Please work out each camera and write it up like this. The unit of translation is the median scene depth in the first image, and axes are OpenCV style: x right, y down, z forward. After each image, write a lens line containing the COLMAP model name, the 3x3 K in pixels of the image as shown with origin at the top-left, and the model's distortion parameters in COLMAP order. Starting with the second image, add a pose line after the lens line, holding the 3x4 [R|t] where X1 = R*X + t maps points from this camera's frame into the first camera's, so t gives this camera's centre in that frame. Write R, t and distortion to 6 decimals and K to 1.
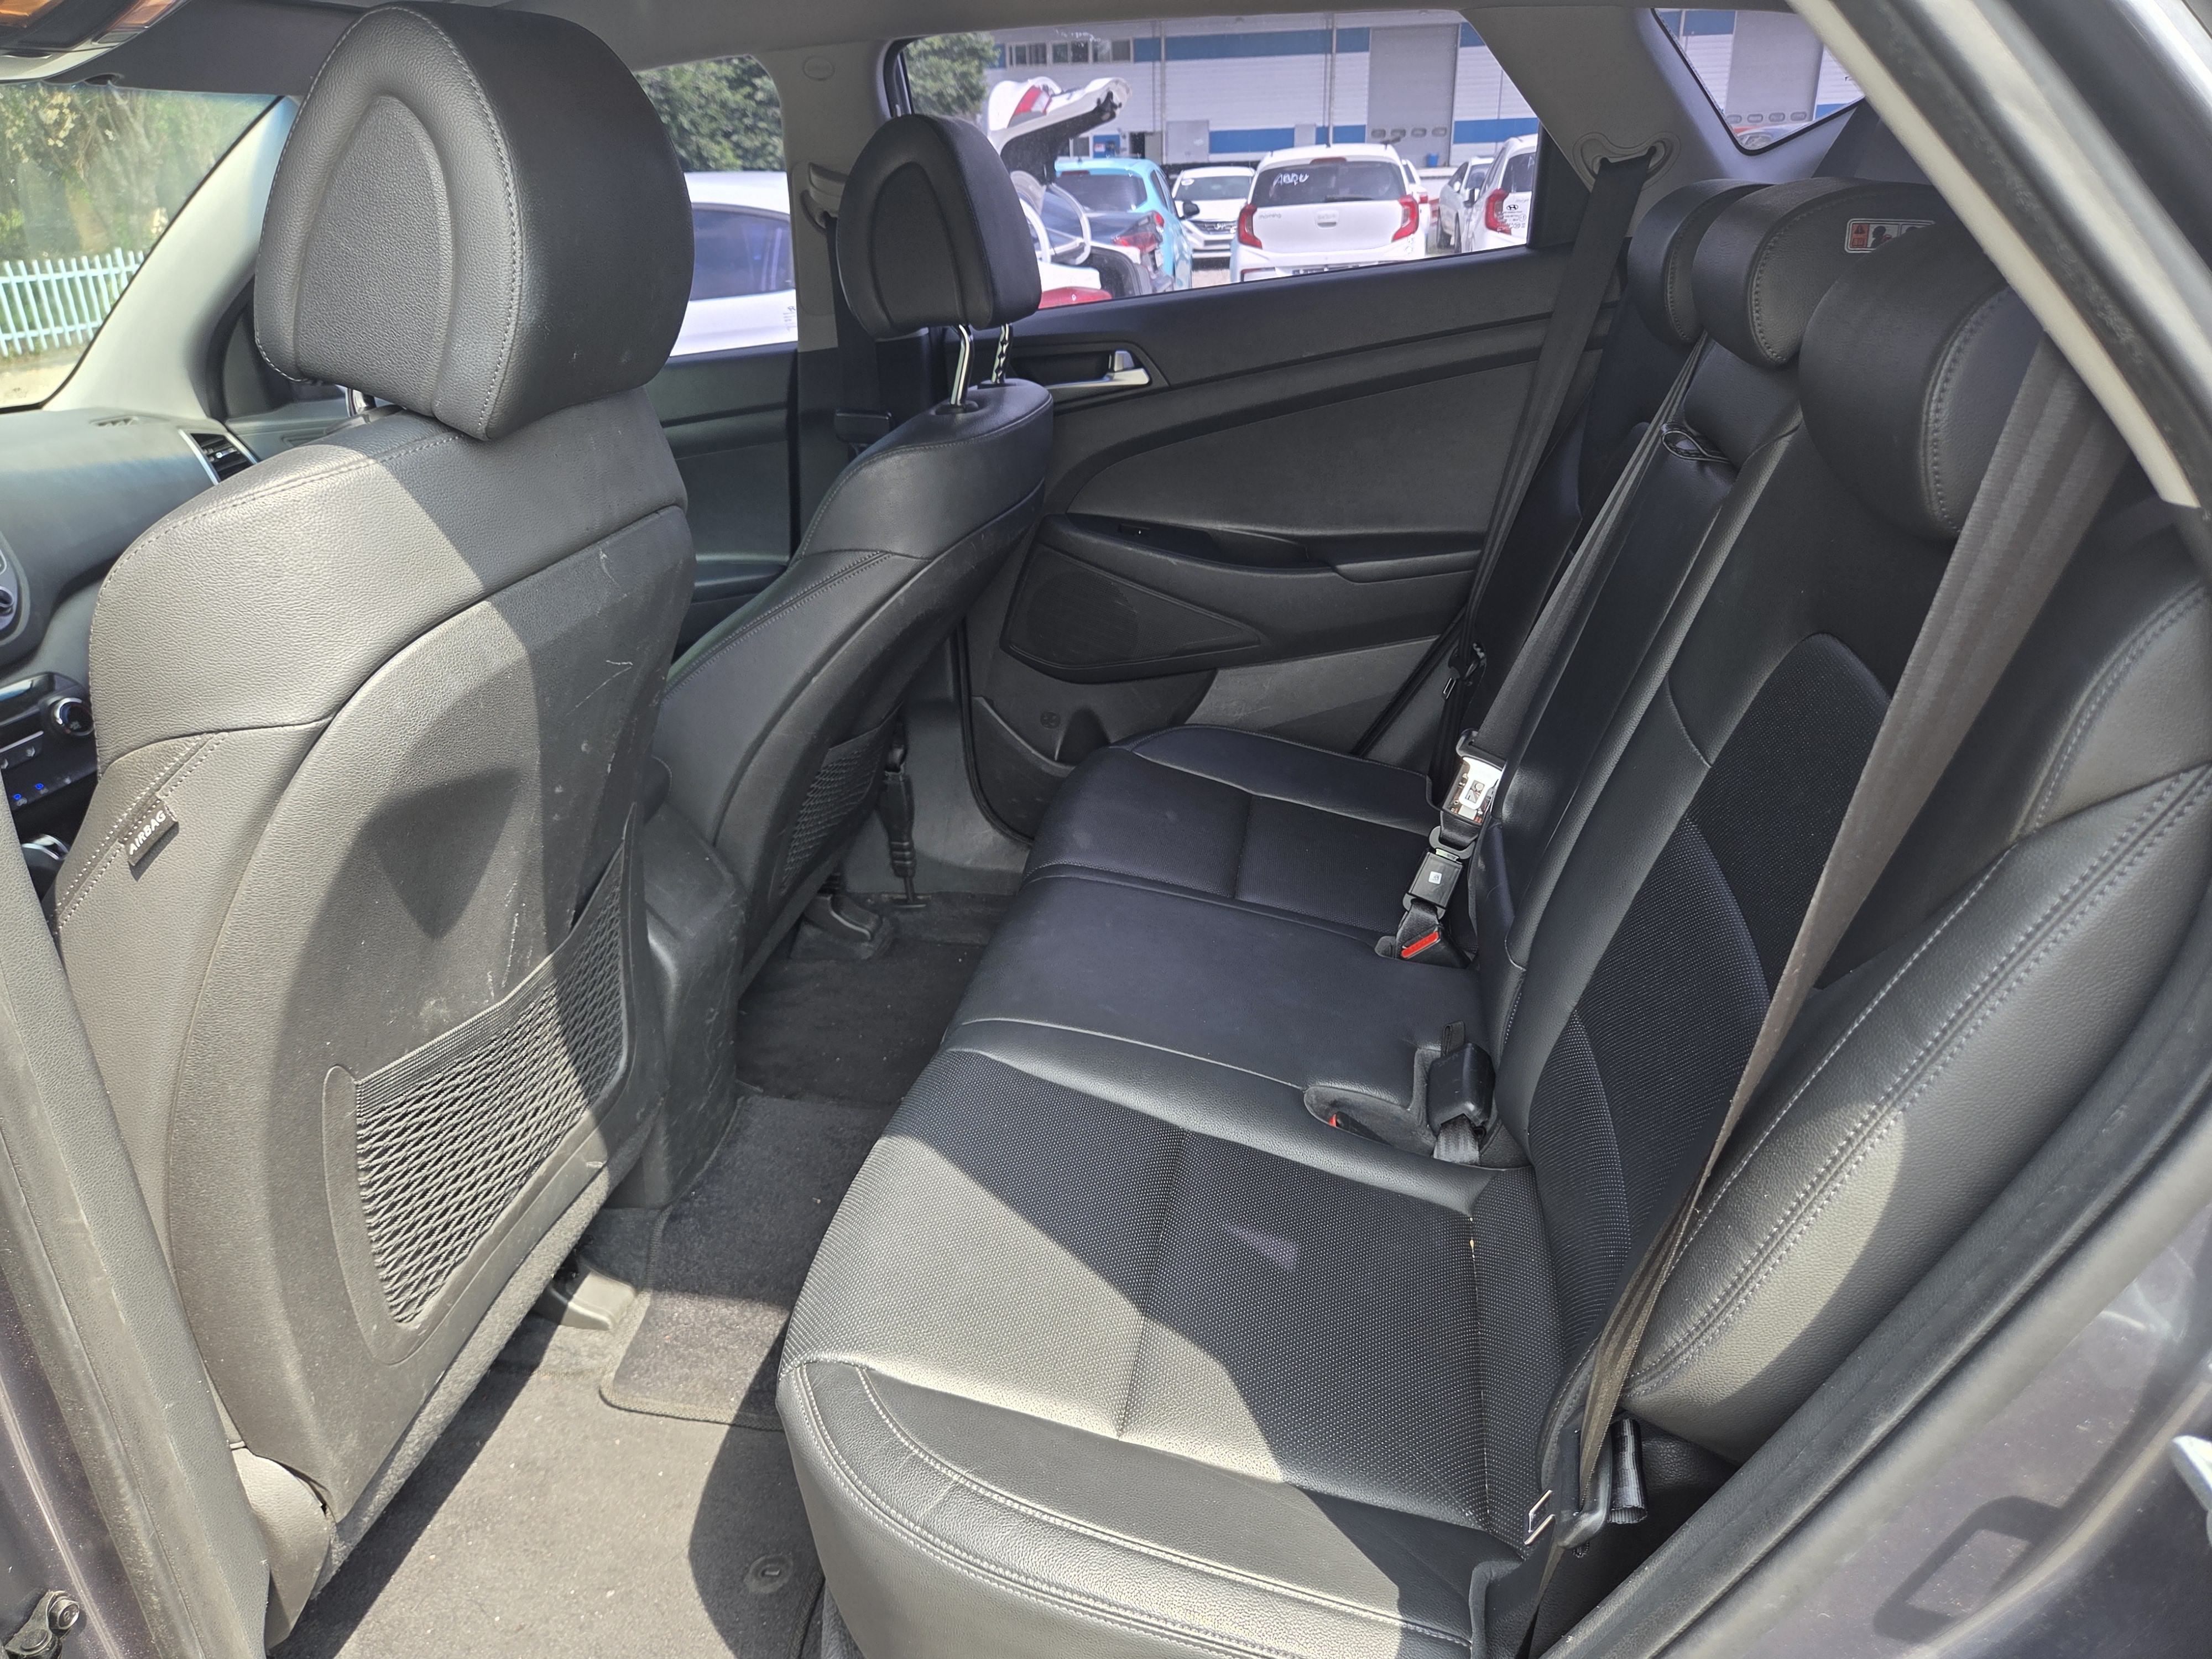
lens RADIAL K [[1474.5, 0, 1083.5], [0, 1474.5, 839.4], [0, 0, 1]] dist [0.052609, -0.048766]
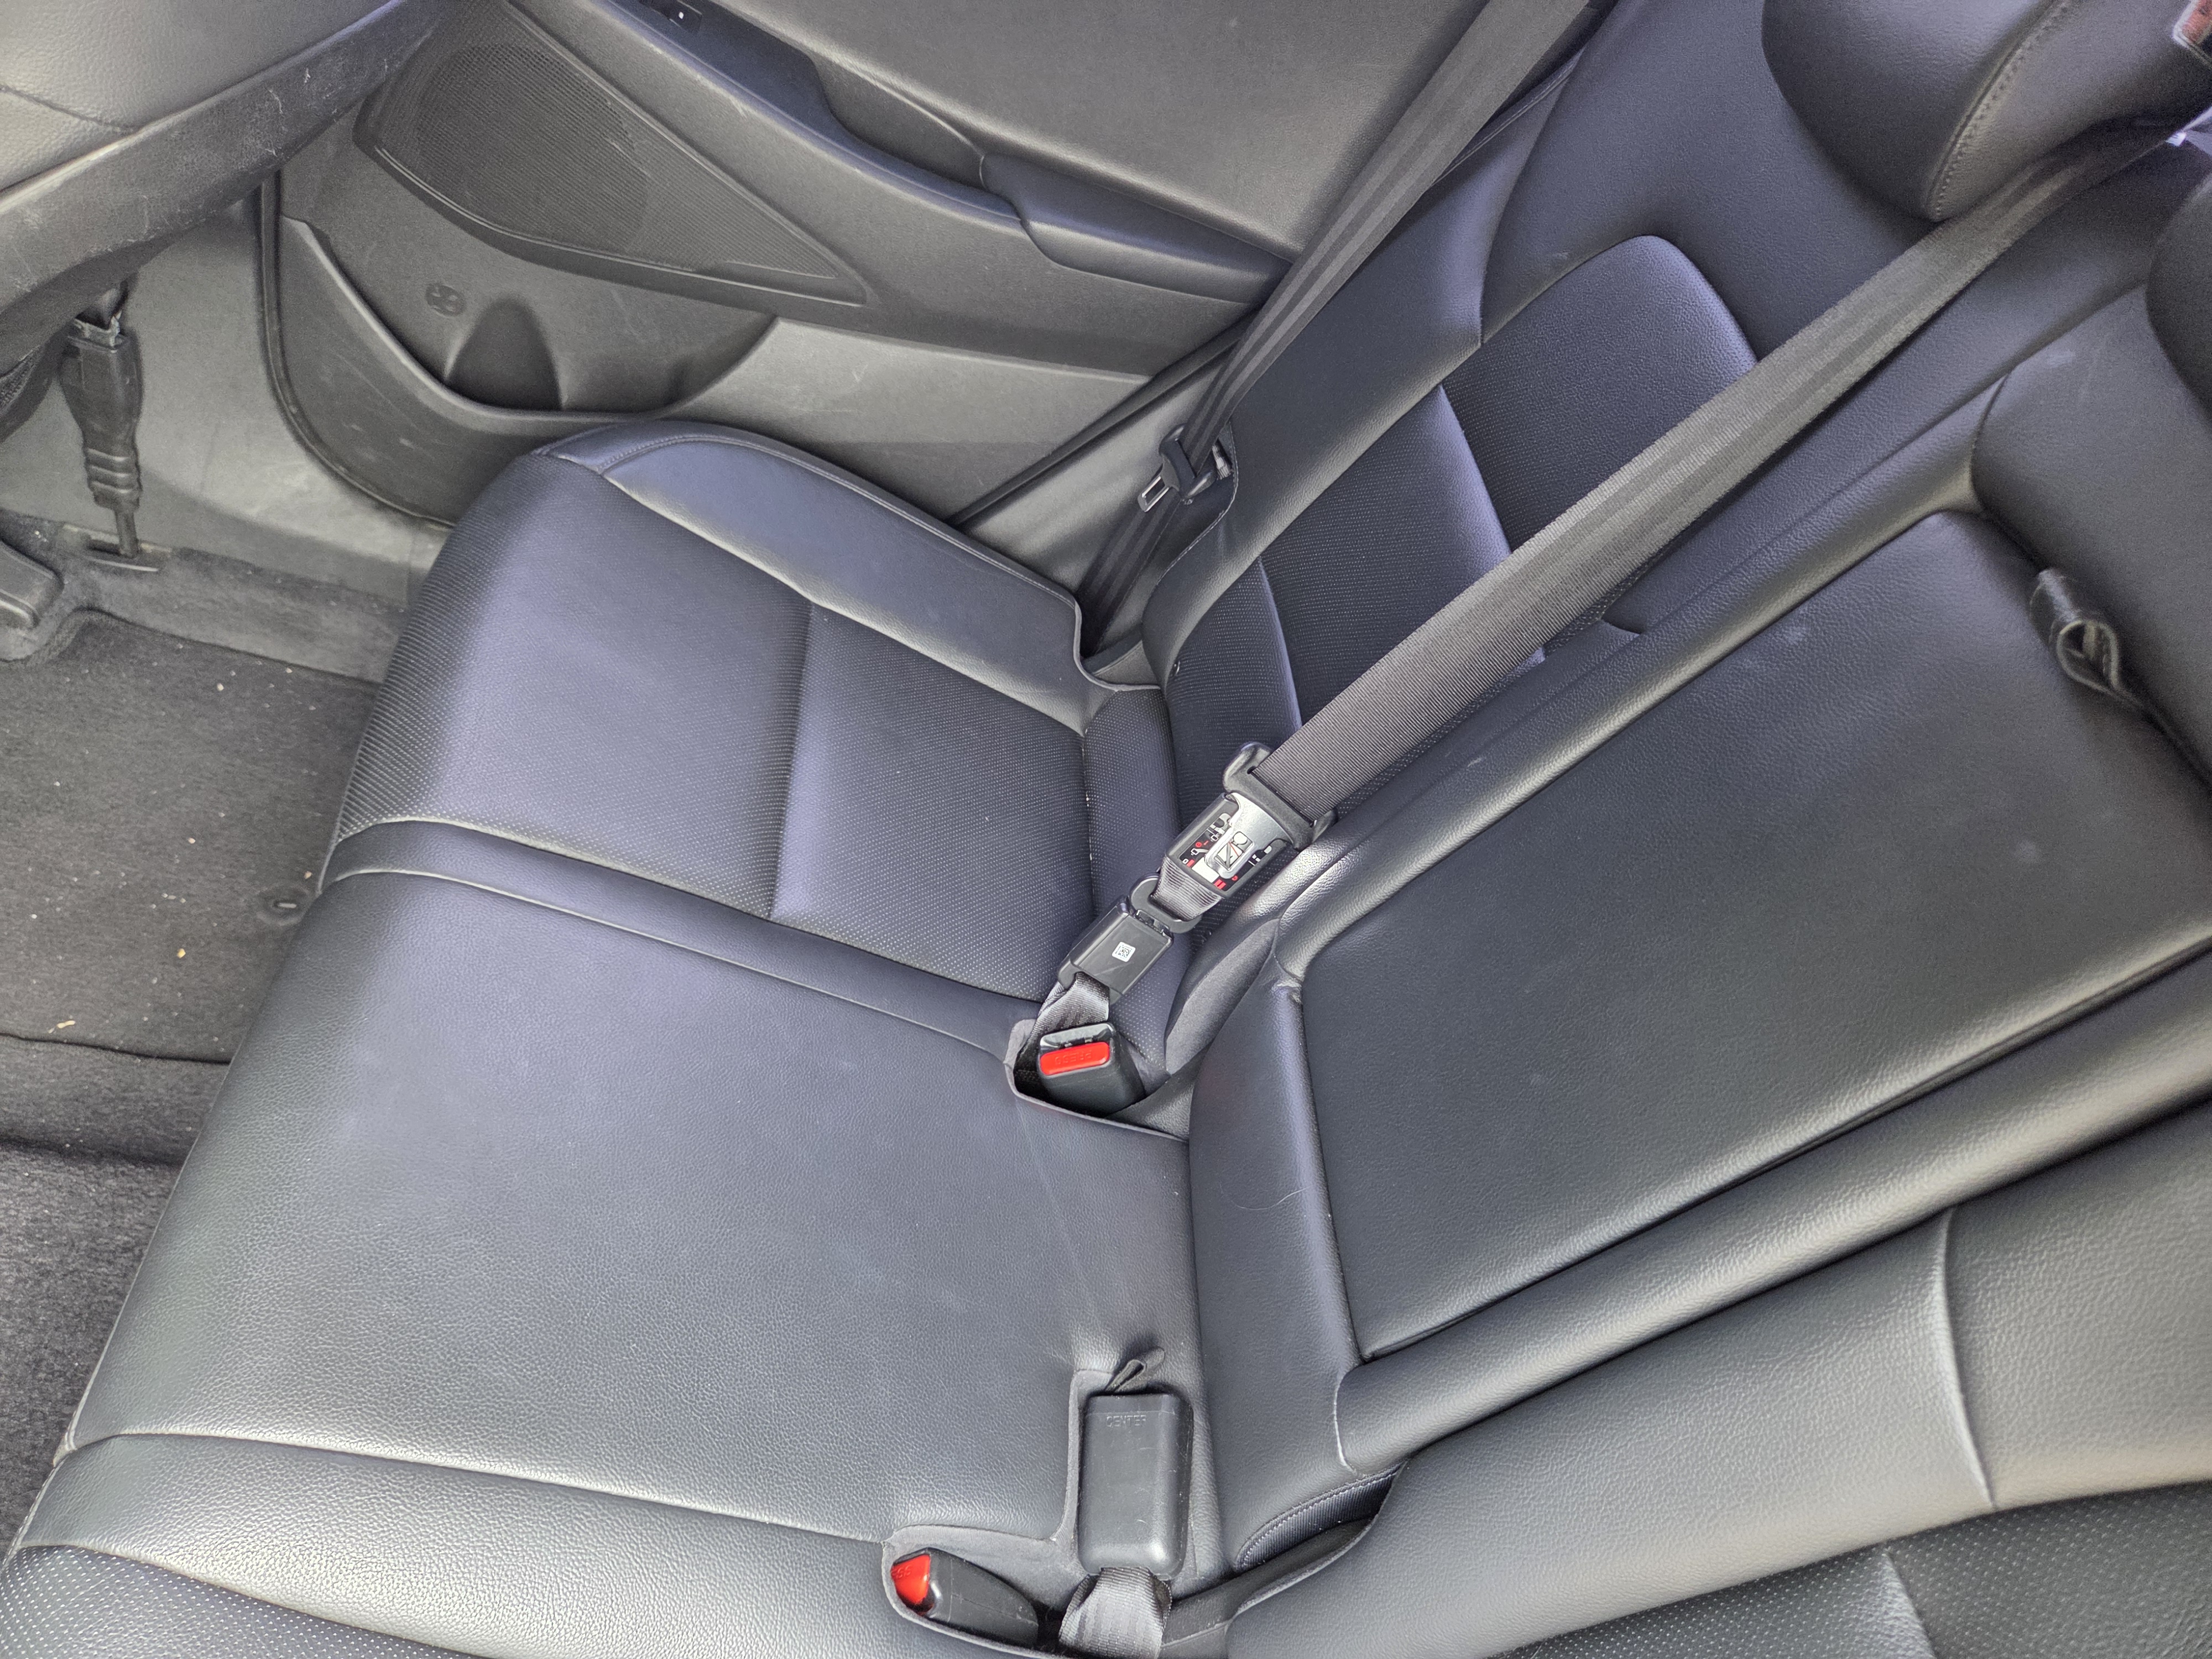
lens RADIAL K [[1474.5, 0, 1083.5], [0, 1474.5, 839.4], [0, 0, 1]] dist [0.052609, -0.048766]
pose [[0.897949, 0.115407, 0.424699, -0.021919], [-0.269067, 0.907607, 0.322262, -0.142951], [-0.348269, -0.403647, 0.846036, 0.376789]]
